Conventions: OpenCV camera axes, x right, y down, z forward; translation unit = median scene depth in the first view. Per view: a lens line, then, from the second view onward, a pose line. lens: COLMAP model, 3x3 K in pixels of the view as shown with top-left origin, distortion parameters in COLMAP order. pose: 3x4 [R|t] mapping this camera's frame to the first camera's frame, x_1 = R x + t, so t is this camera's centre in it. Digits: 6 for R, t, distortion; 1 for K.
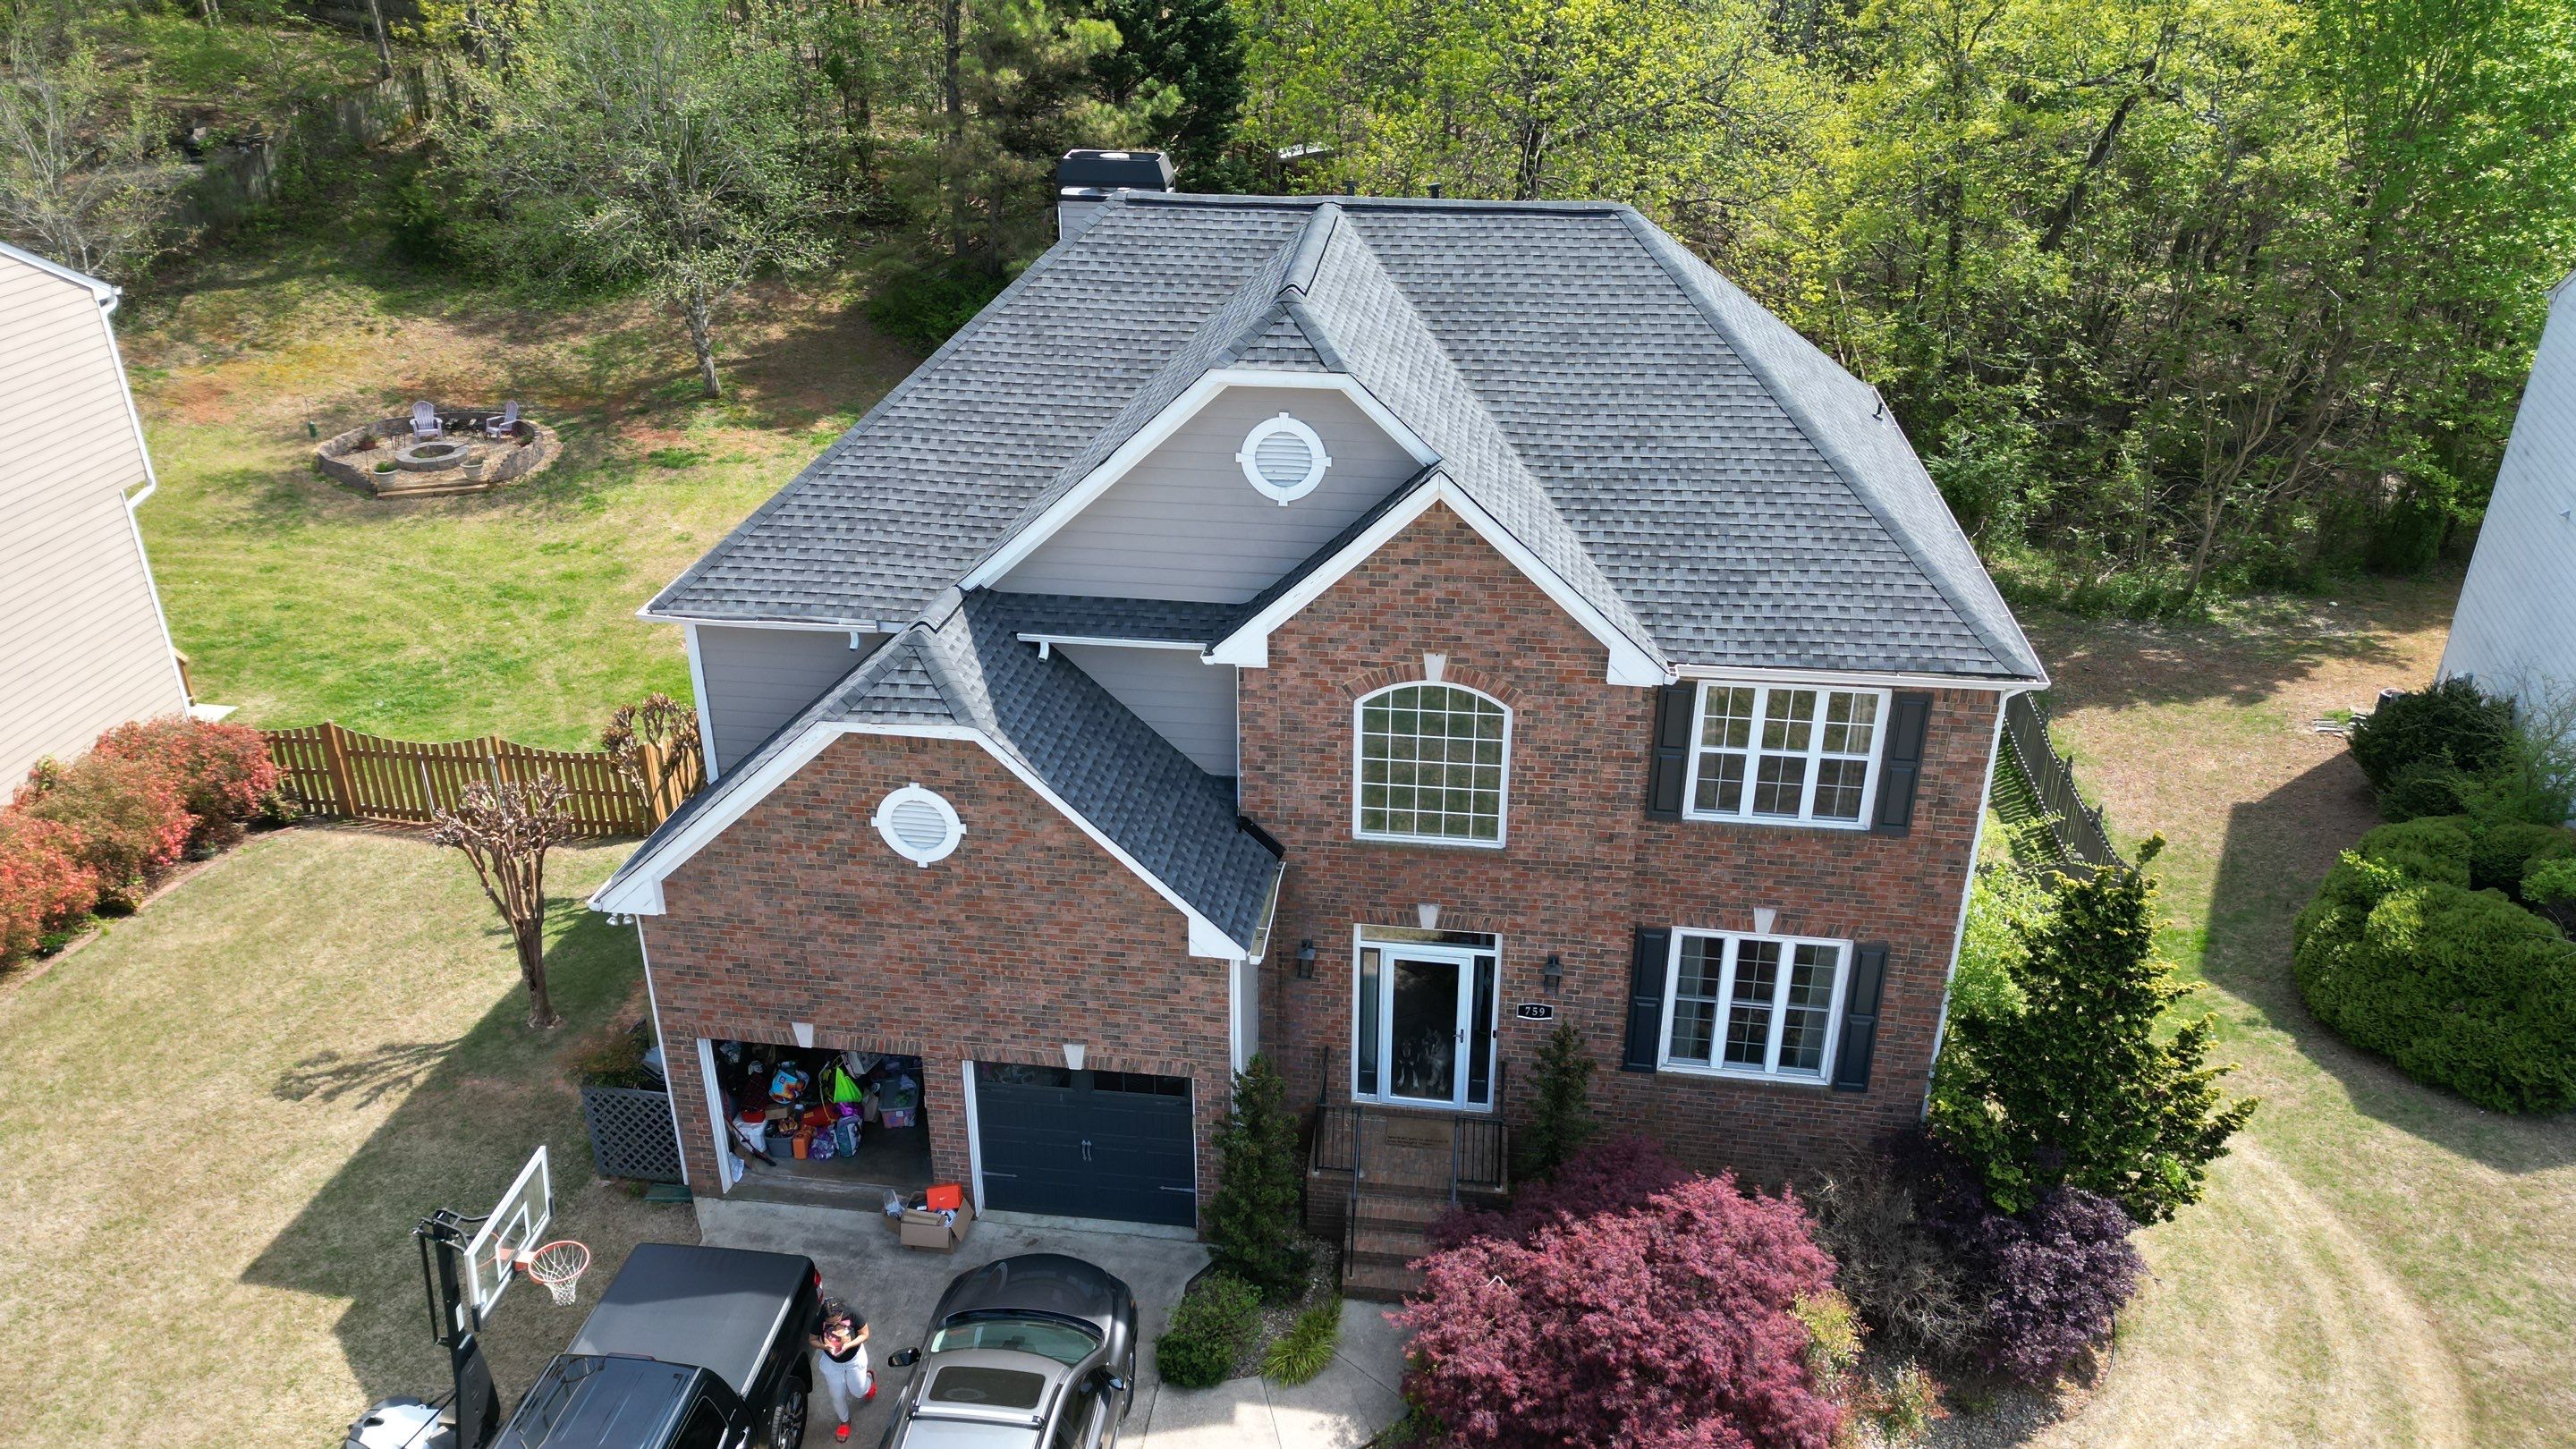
lens RADIAL K [[1828.9, 0, 1289.9], [0, 1828.9, 708.1], [0, 0, 1]] dist [0.116403, -0.127106]
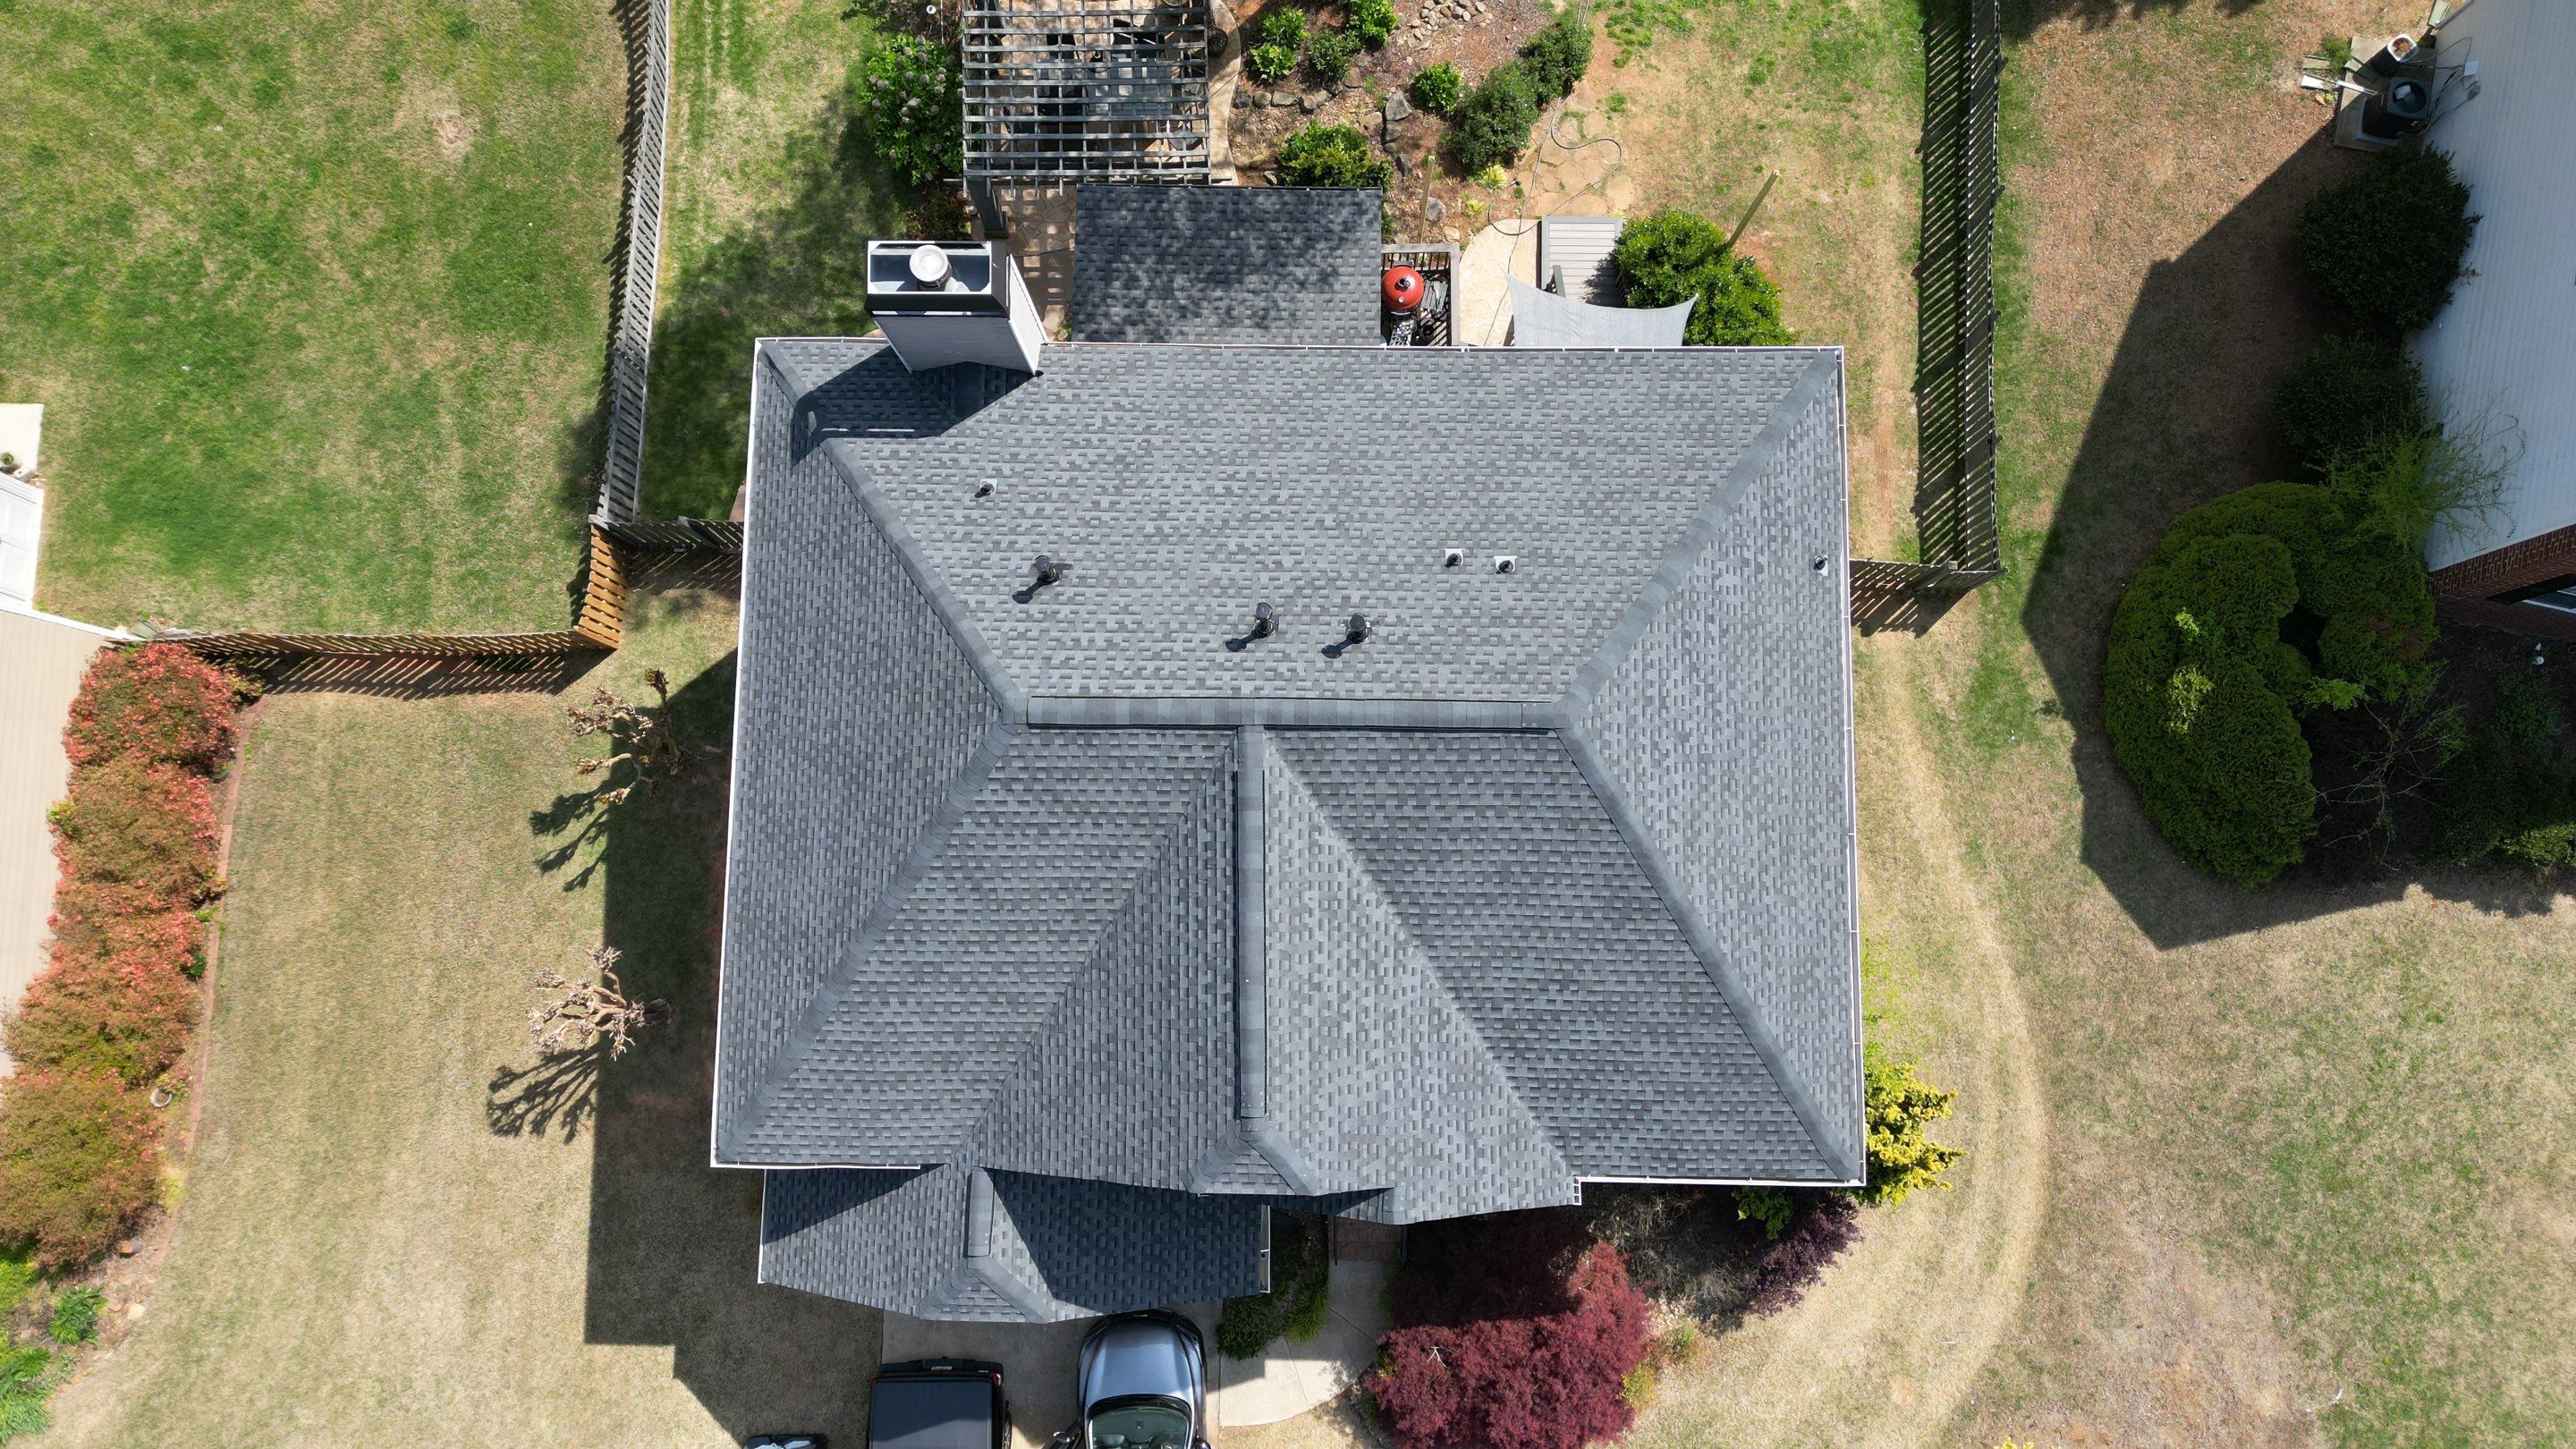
lens RADIAL K [[1828.9, 0, 1289.9], [0, 1828.9, 708.1], [0, 0, 1]] dist [0.116403, -0.127106]
pose [[0.993024, -0.117785, 0.005415, 0.041537], [0.058992, 0.536067, 0.842111, -1.173896], [-0.102091, -0.835918, 0.539276, 0.565223]]
